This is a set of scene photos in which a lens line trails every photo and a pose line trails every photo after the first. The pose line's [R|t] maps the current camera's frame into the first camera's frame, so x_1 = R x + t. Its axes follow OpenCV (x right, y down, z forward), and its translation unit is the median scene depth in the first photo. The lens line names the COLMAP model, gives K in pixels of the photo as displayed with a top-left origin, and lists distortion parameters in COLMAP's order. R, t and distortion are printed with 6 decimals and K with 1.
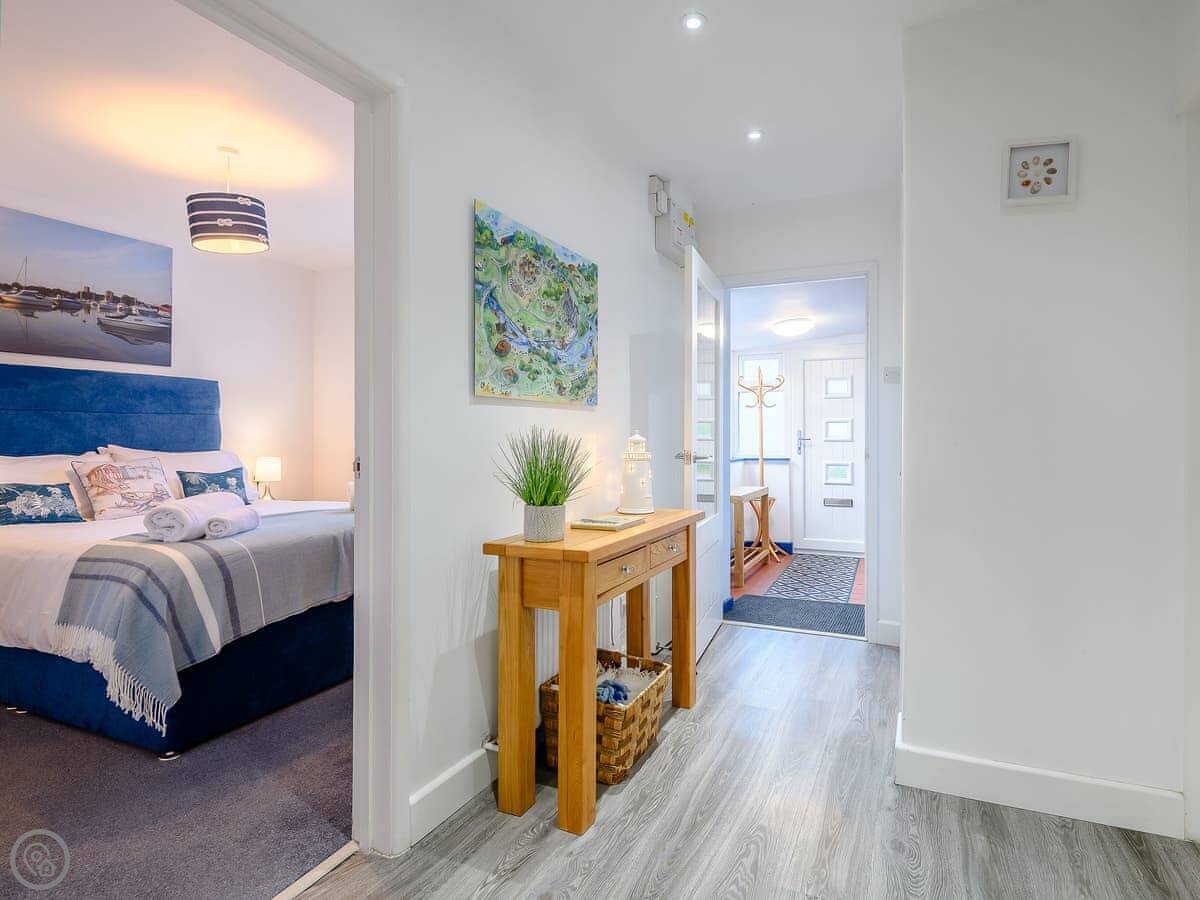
lens RADIAL K [[625.2, 0, 654.2], [0, 625.2, 426.6], [0, 0, 1]] dist [-0.000474, -0.006411]
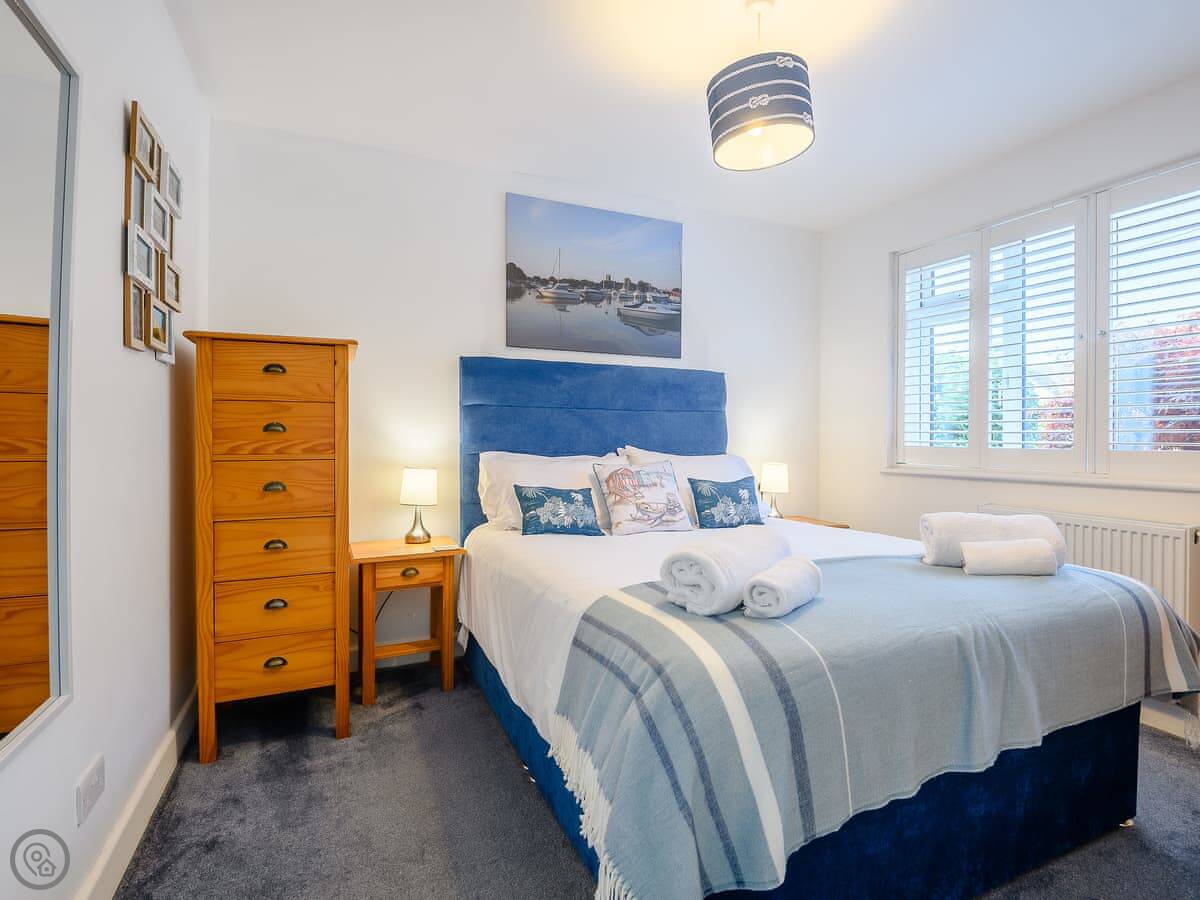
lens RADIAL K [[559.2, 0, 599.4], [0, 559.2, 443.9], [0, 0, 1]] dist [0.001671, 0.000211]
pose [[0.708524, 0.013464, -0.705558, -0.362079], [0.001257, 0.999792, 0.020341, 0.011077], [0.705686, -0.015299, 0.708360, 0.434617]]
